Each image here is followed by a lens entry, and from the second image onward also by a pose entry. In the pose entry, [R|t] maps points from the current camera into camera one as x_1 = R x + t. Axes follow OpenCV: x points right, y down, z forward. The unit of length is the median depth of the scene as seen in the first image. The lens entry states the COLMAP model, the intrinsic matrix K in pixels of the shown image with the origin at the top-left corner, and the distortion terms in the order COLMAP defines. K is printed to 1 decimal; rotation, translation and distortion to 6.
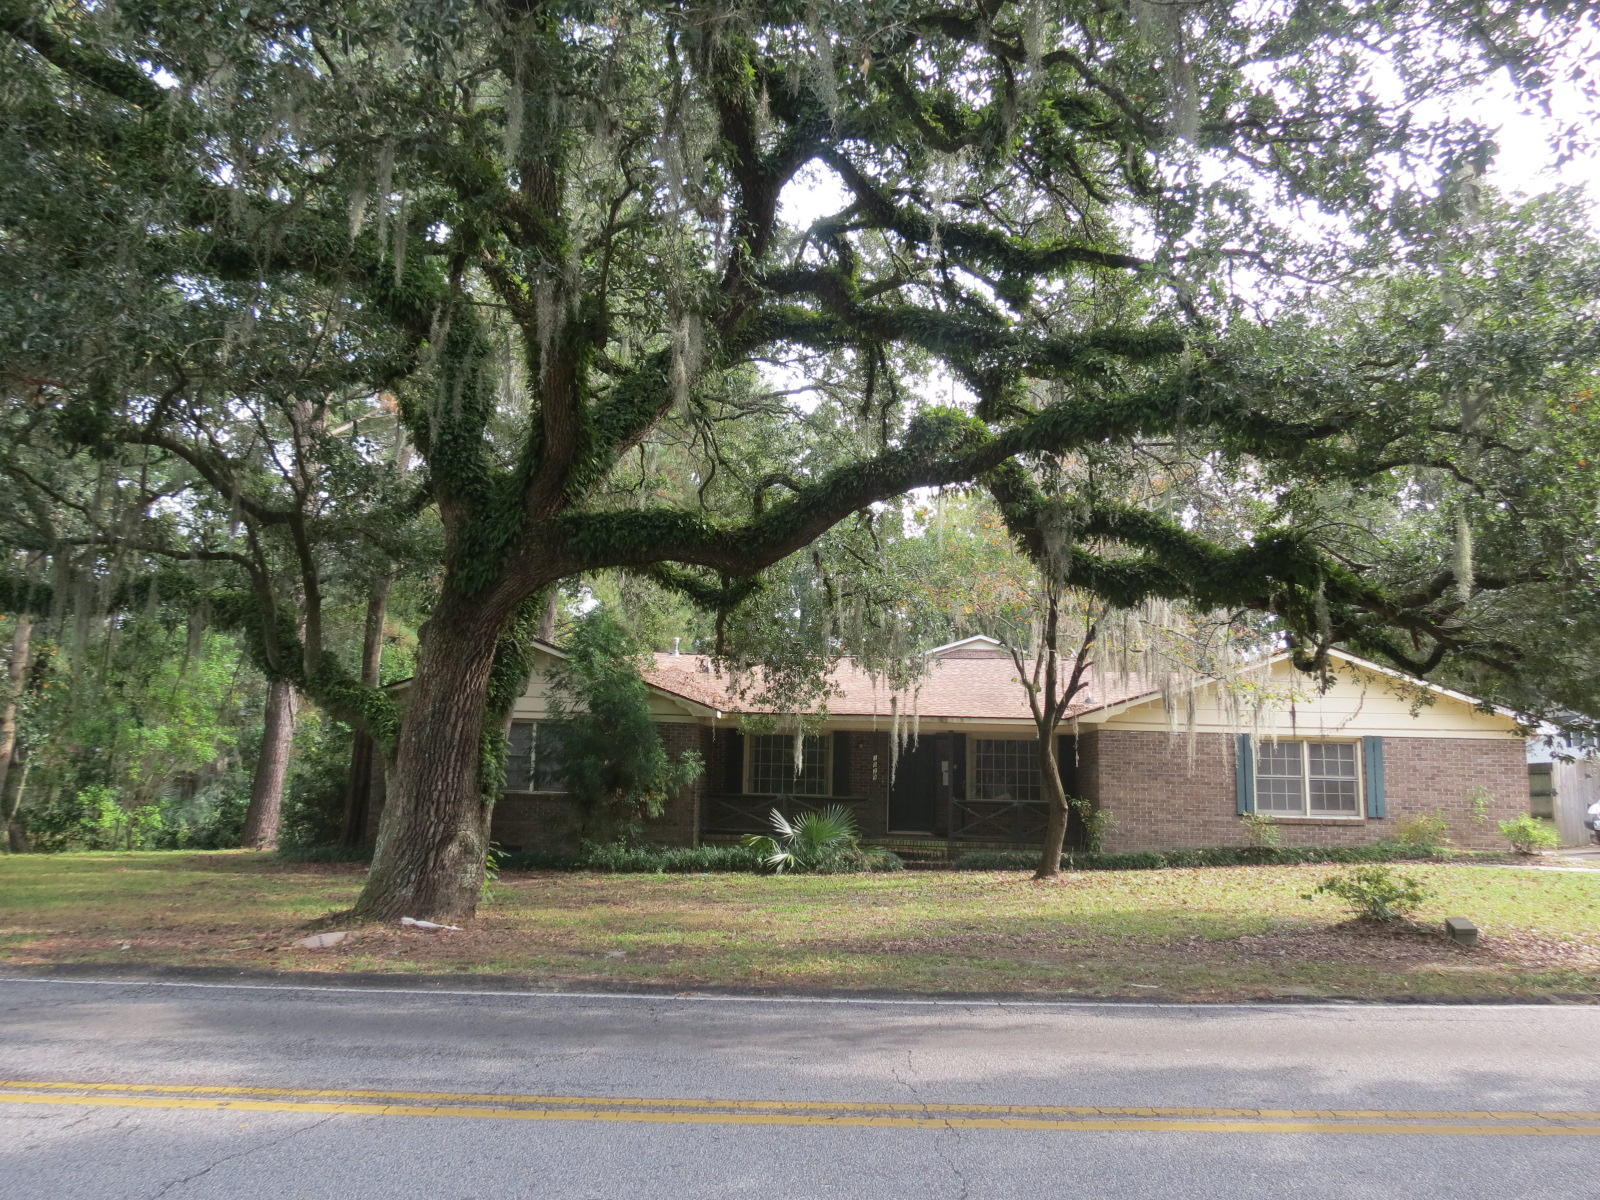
lens RADIAL K [[1131.2, 0, 800.0], [0, 1131.2, 600.0], [0, 0, 1]] dist [-0.028112, 0.015424]
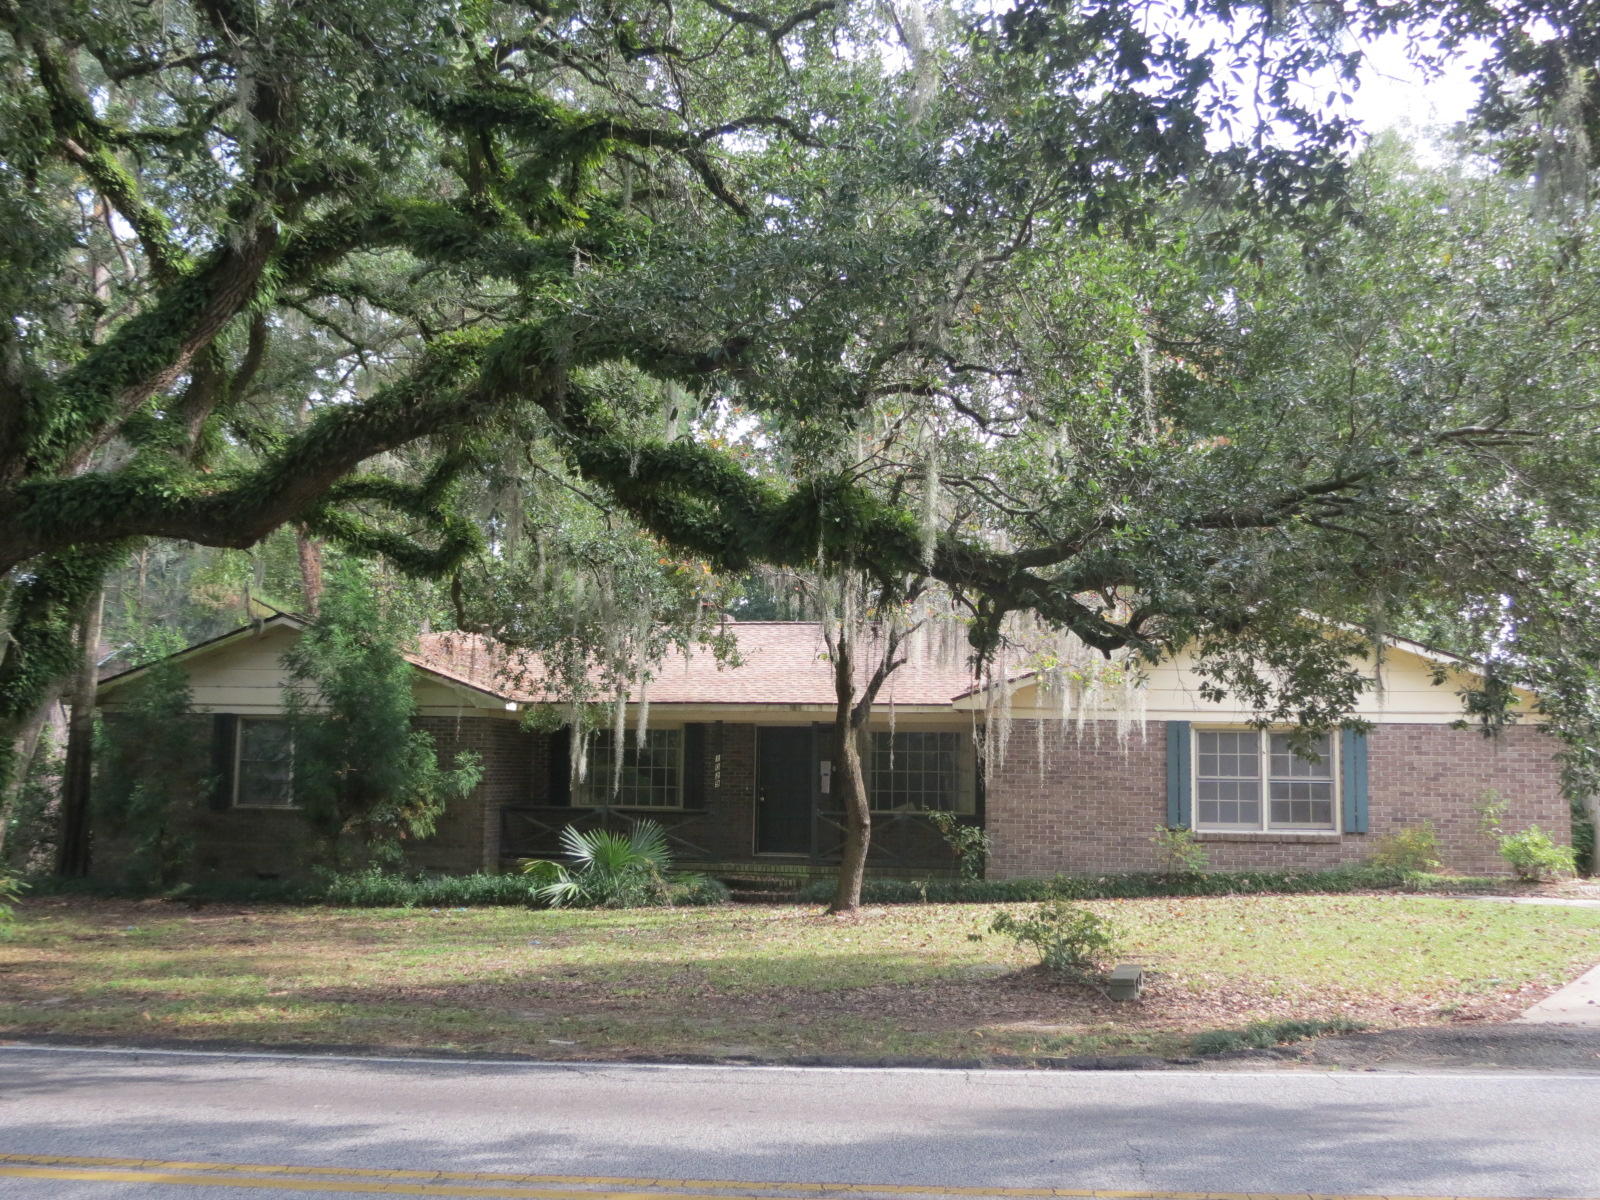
lens RADIAL K [[1566.6, 0, 800.0], [0, 1566.6, 600.0], [0, 0, 1]] dist [-0.017588, -0.001359]
pose [[0.993628, -0.024057, -0.110115, 0.272188], [0.028788, 0.998720, 0.041578, -0.011571], [0.108974, -0.044483, 0.993049, -0.049887]]
